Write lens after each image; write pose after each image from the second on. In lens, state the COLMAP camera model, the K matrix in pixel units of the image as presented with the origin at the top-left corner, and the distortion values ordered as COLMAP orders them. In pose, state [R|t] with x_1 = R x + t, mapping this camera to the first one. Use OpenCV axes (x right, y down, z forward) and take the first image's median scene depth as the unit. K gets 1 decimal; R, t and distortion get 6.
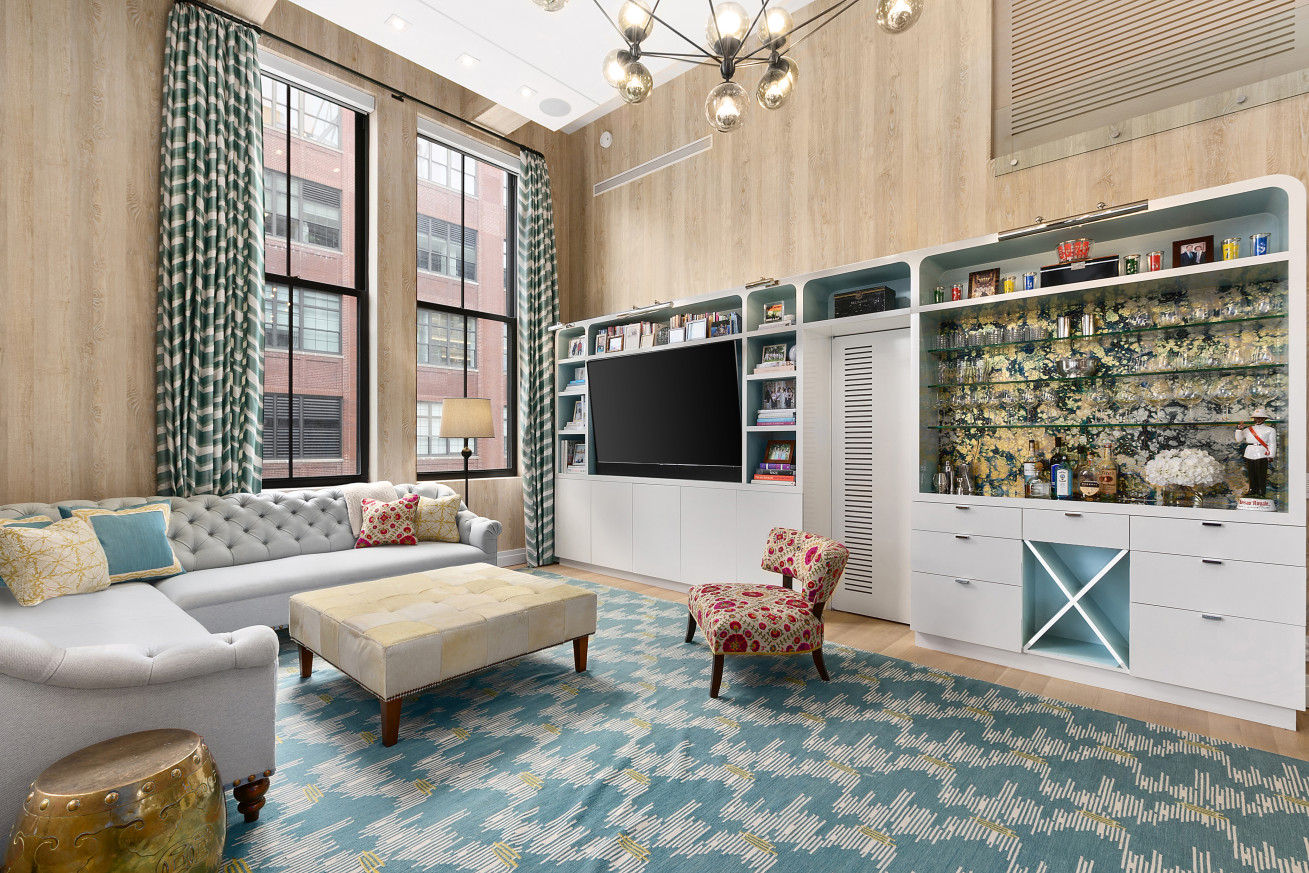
lens RADIAL K [[589.6, 0, 654.5], [0, 589.6, 436.5], [0, 0, 1]] dist [-0.000419, -0.000040]
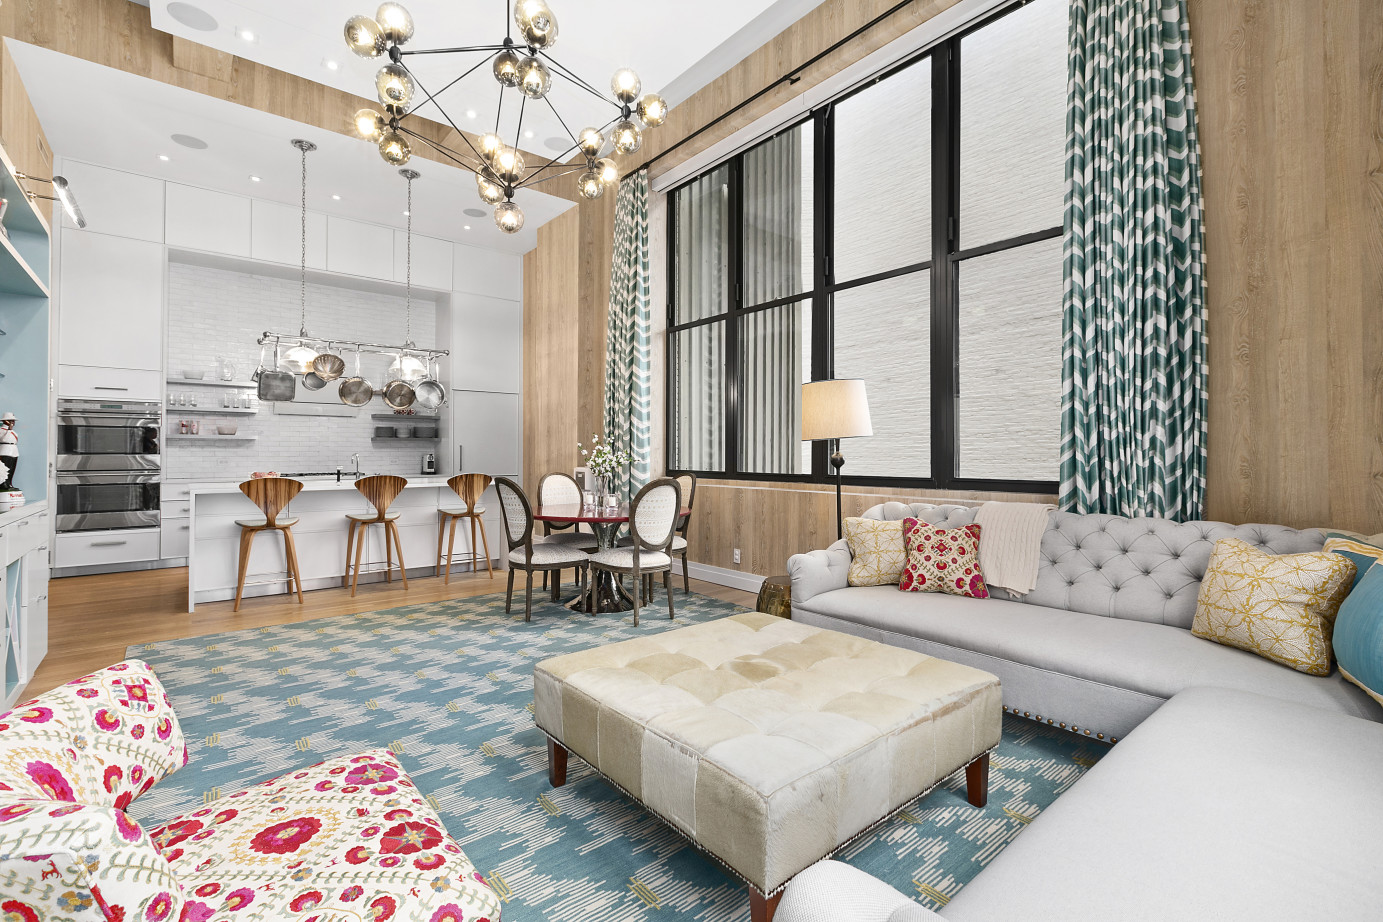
lens RADIAL K [[624.0, 0, 686.8], [0, 624.0, 450.8], [0, 0, 1]] dist [-0.000924, -0.000028]
pose [[-0.988524, -0.000294, 0.151060, -0.571000], [-0.001931, 0.999941, -0.010690, 0.047048], [-0.151048, -0.010859, -0.988467, 2.549022]]
